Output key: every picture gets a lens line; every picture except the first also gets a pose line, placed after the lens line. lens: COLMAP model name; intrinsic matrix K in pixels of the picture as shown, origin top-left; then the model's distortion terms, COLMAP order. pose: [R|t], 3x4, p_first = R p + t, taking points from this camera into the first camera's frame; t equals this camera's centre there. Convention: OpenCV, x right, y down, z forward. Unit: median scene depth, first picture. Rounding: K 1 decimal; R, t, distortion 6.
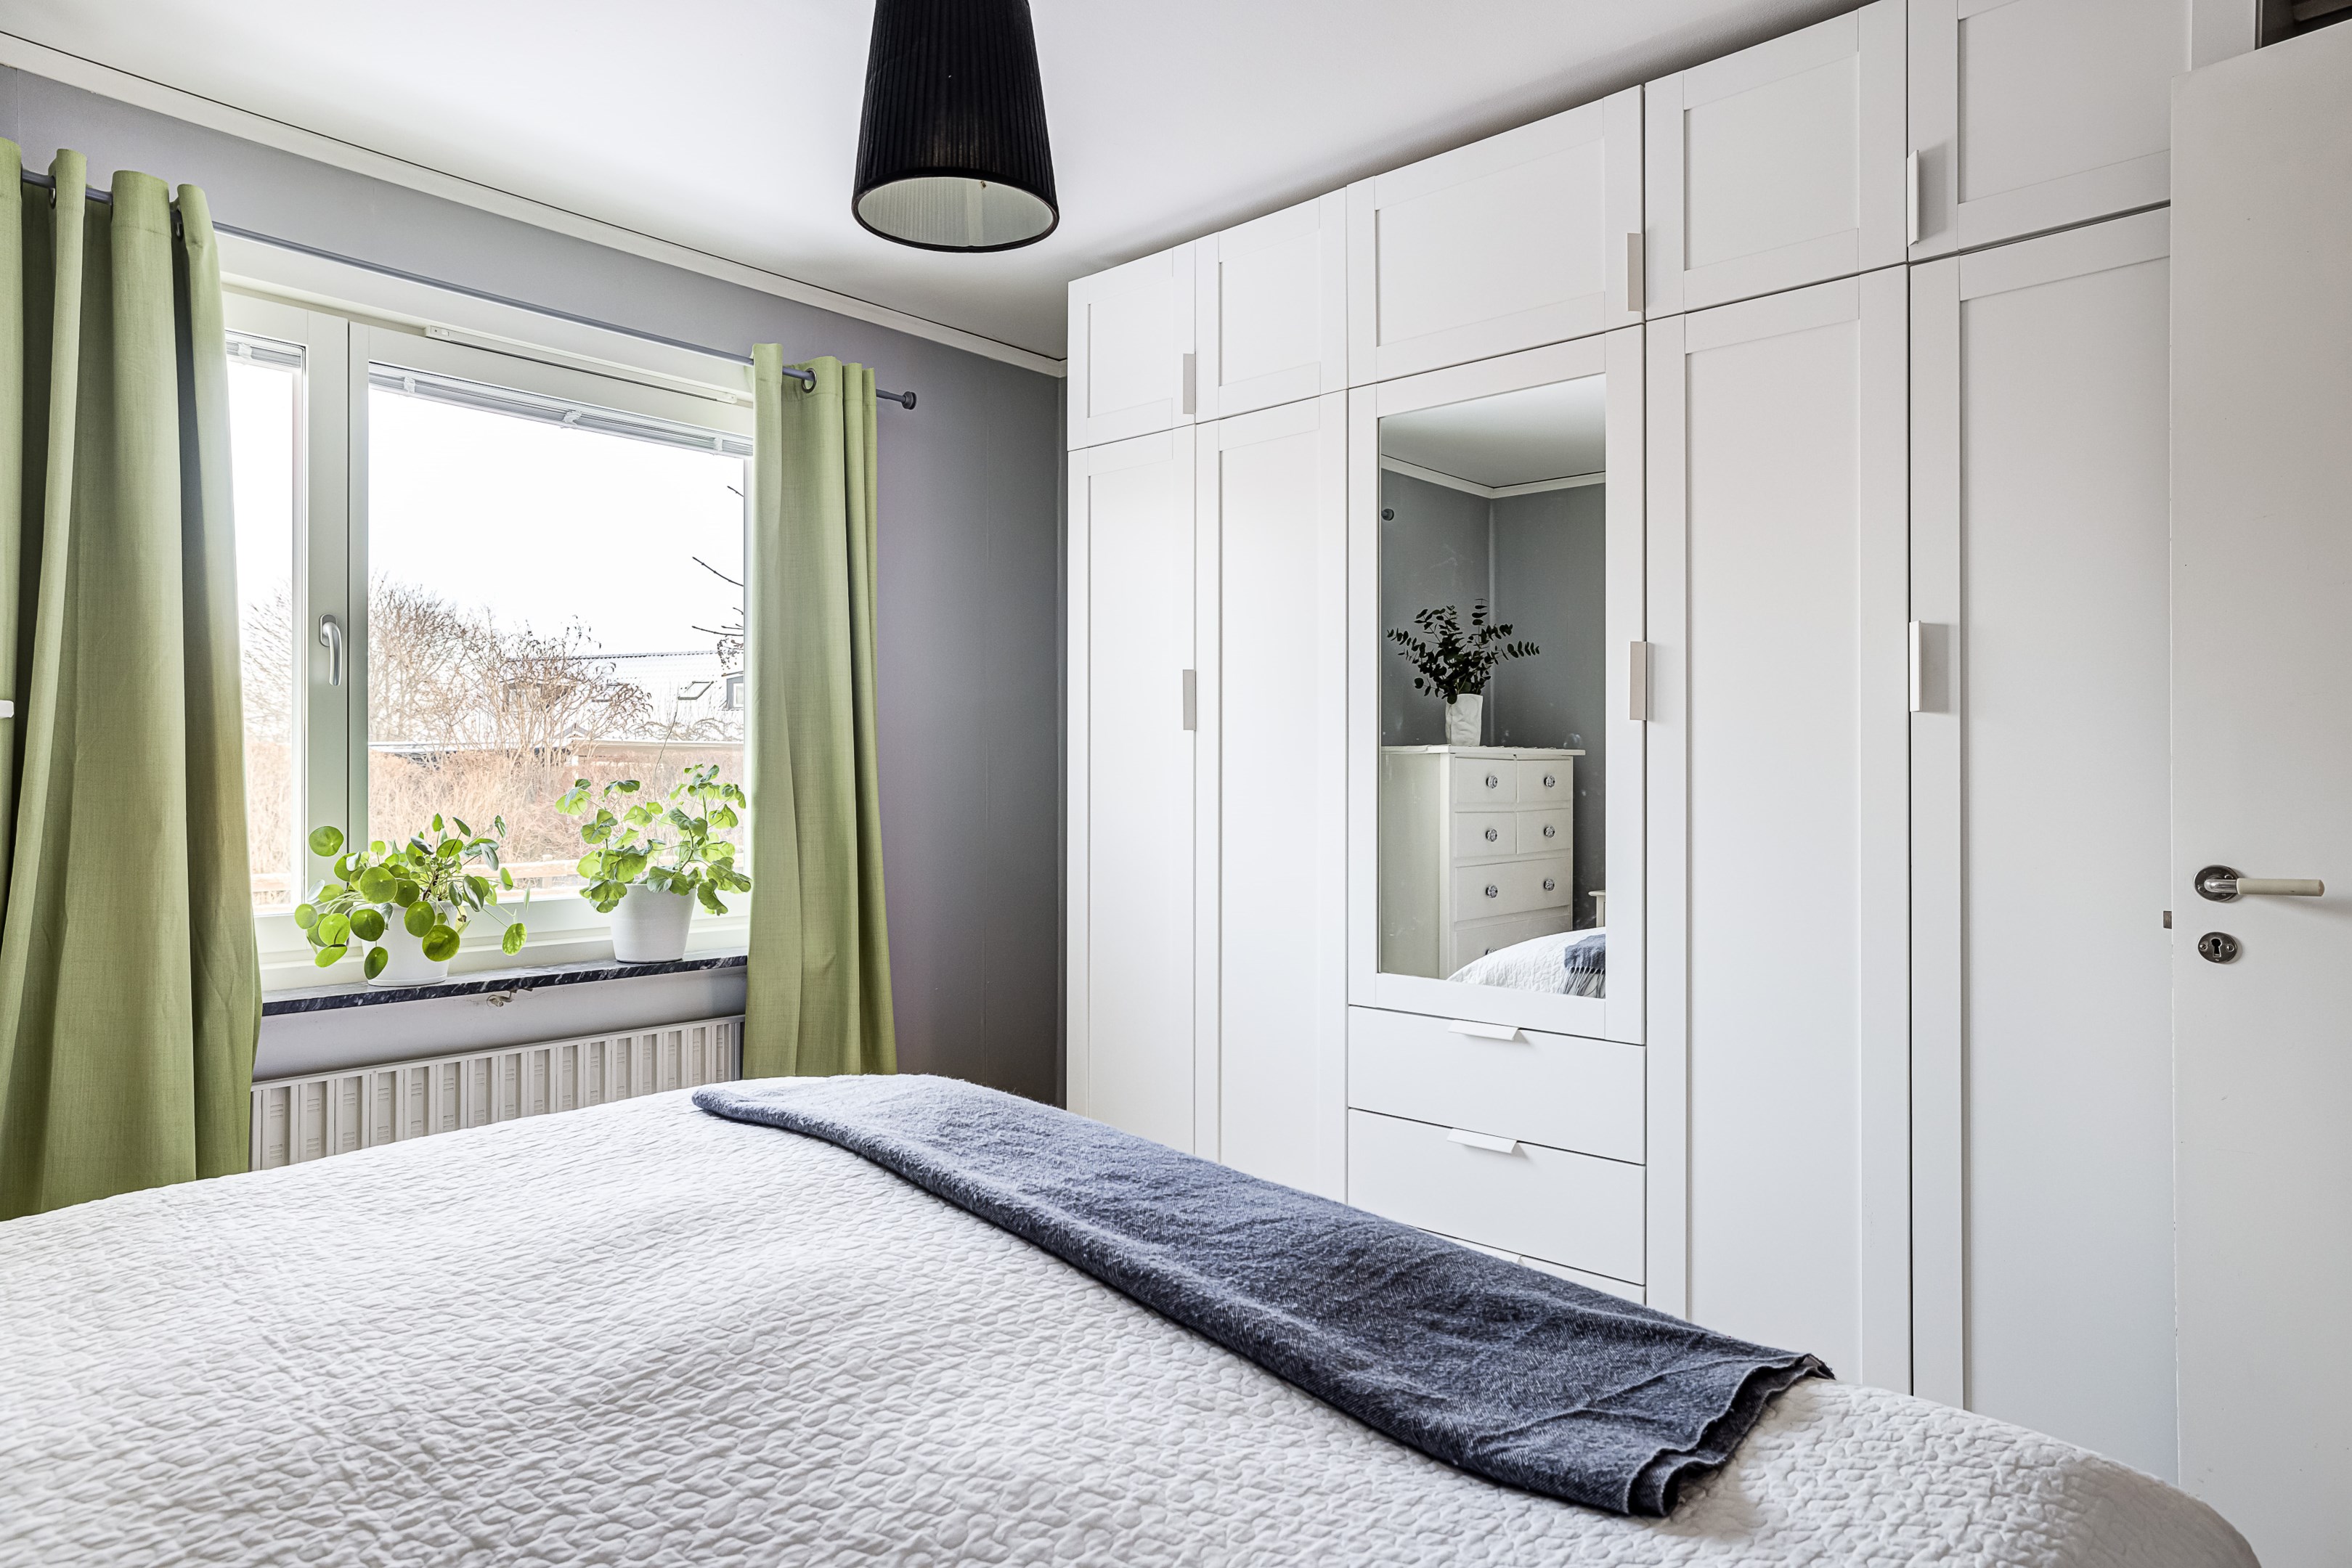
lens RADIAL K [[1414.1, 0, 1185.4], [0, 1414.1, 781.6], [0, 0, 1]] dist [-0.002141, -0.001938]
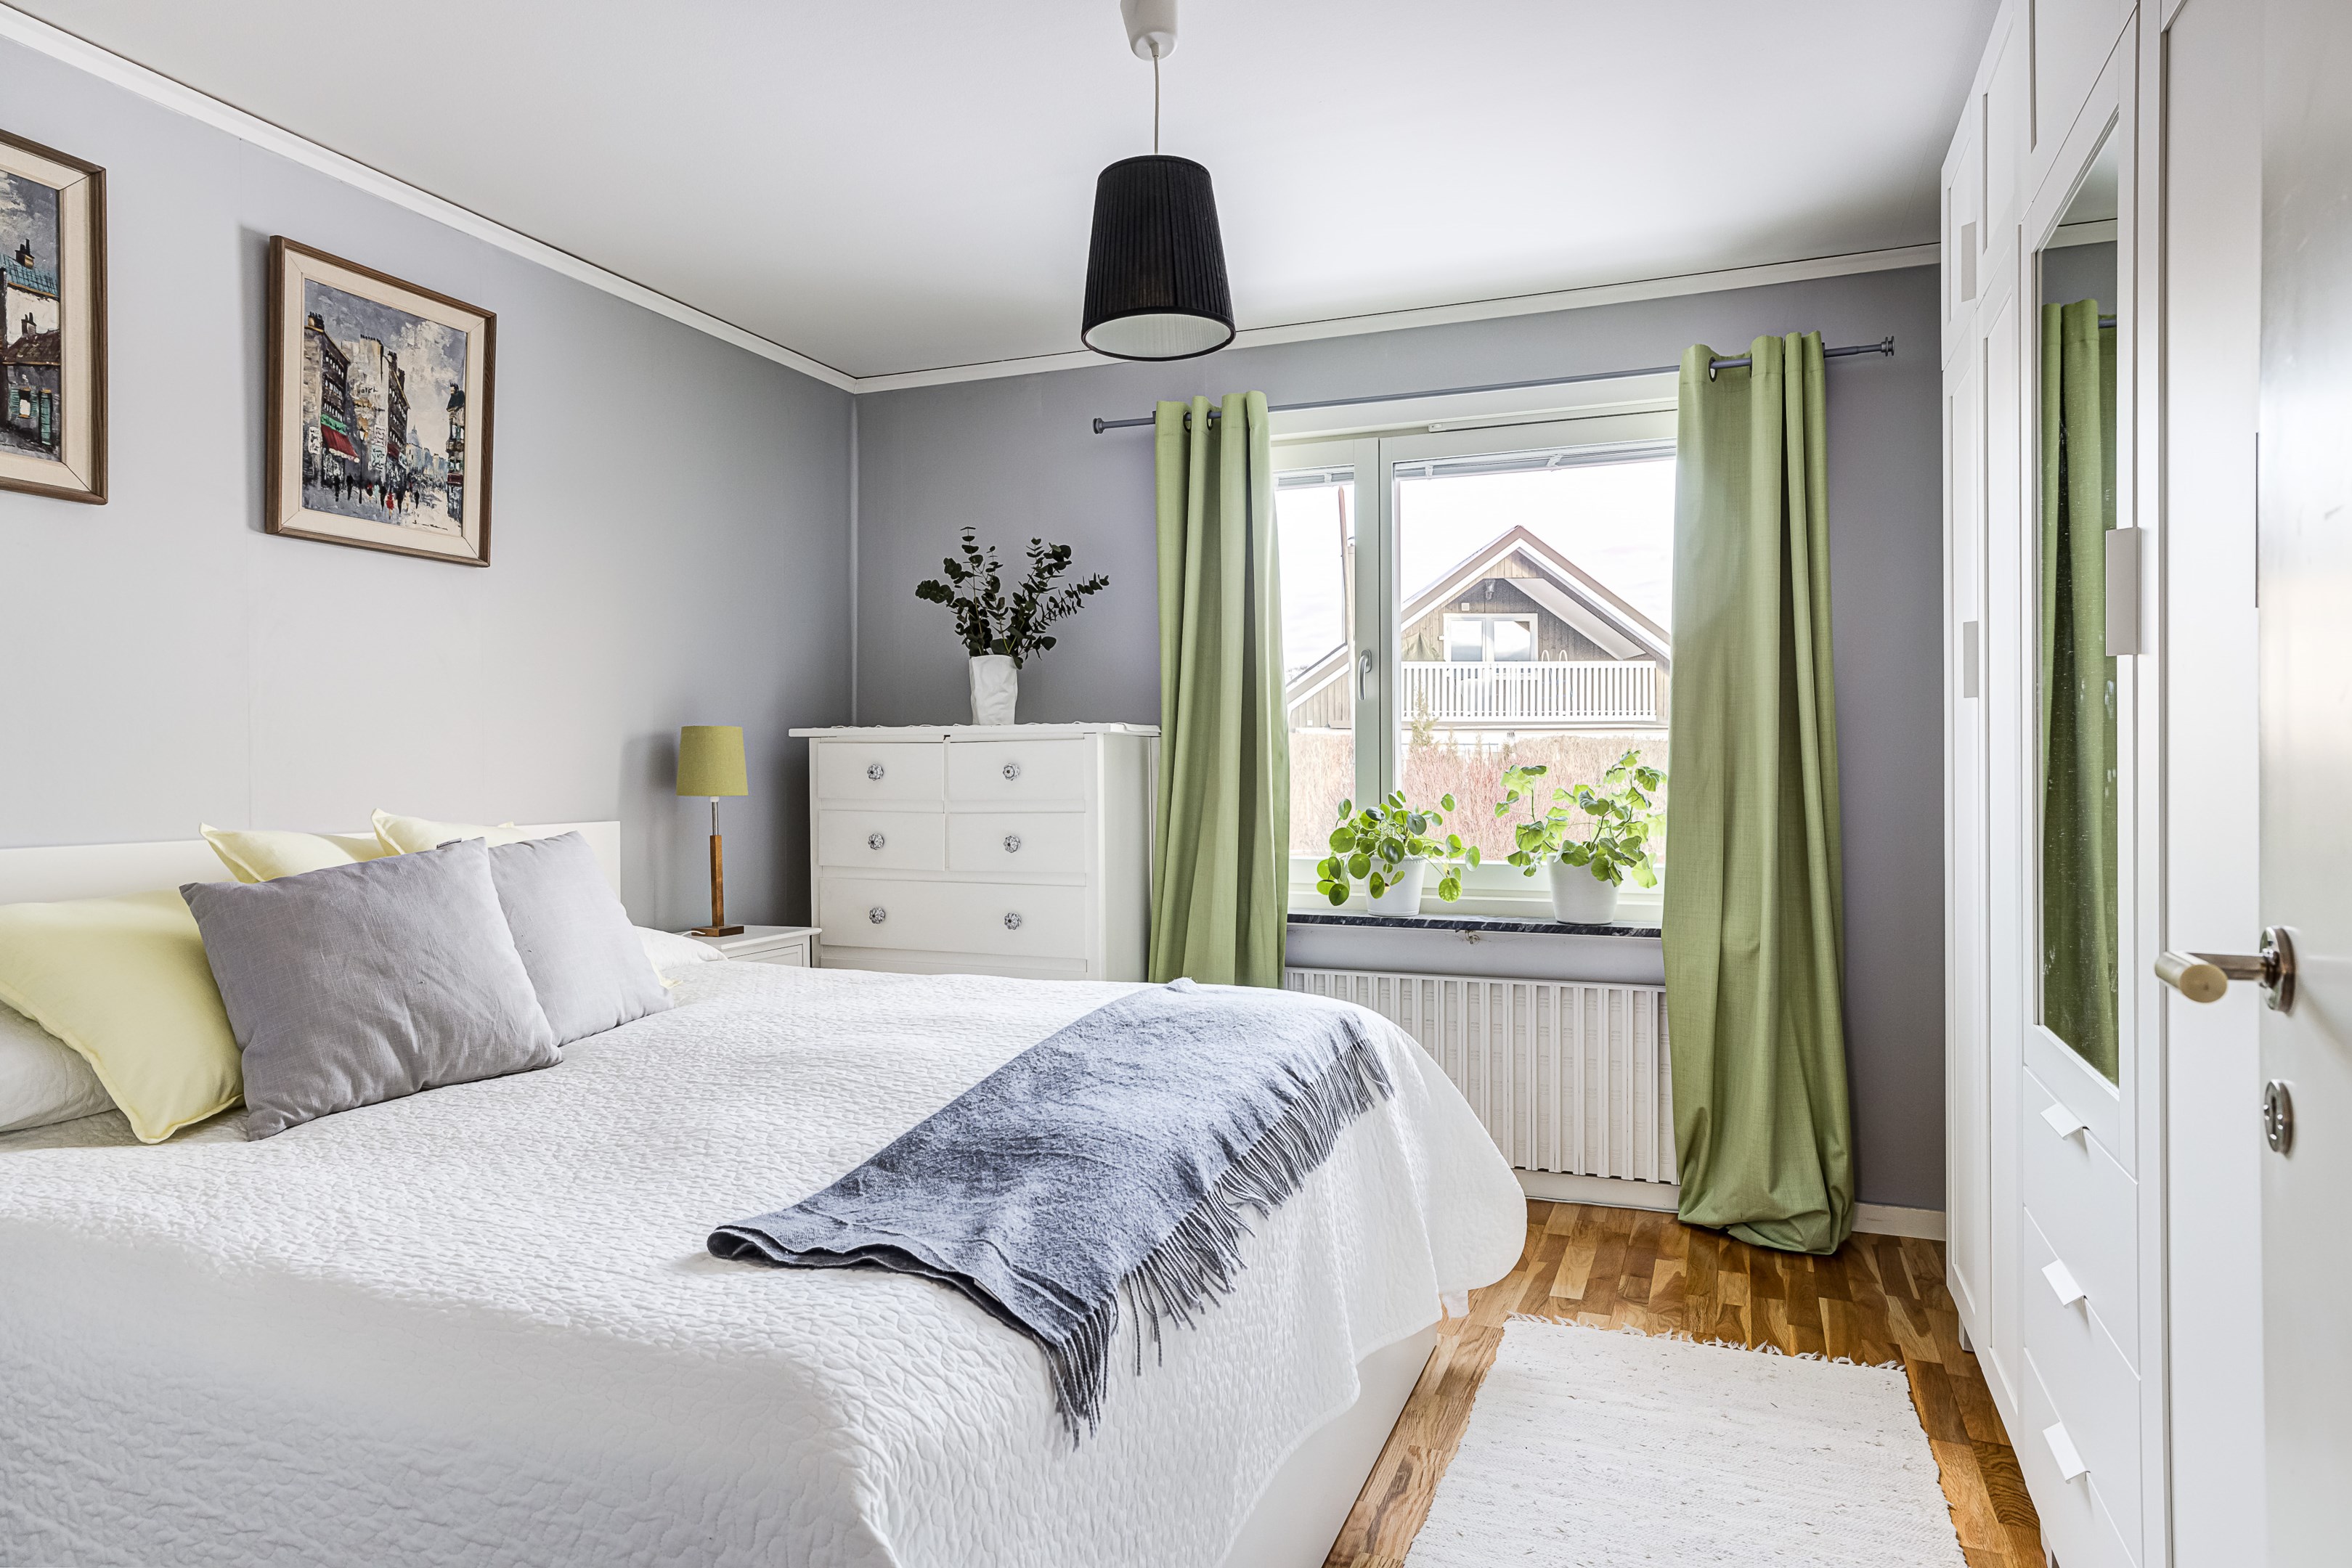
lens RADIAL K [[1414.1, 0, 1173.5], [0, 1414.1, 782.0], [0, 0, 1]] dist [-0.002141, -0.001938]
pose [[0.329763, 0.000977, -0.944063, 0.628831], [0.001943, 0.999997, 0.001713, 0.010855], [0.944062, -0.002399, 0.329760, 0.328289]]
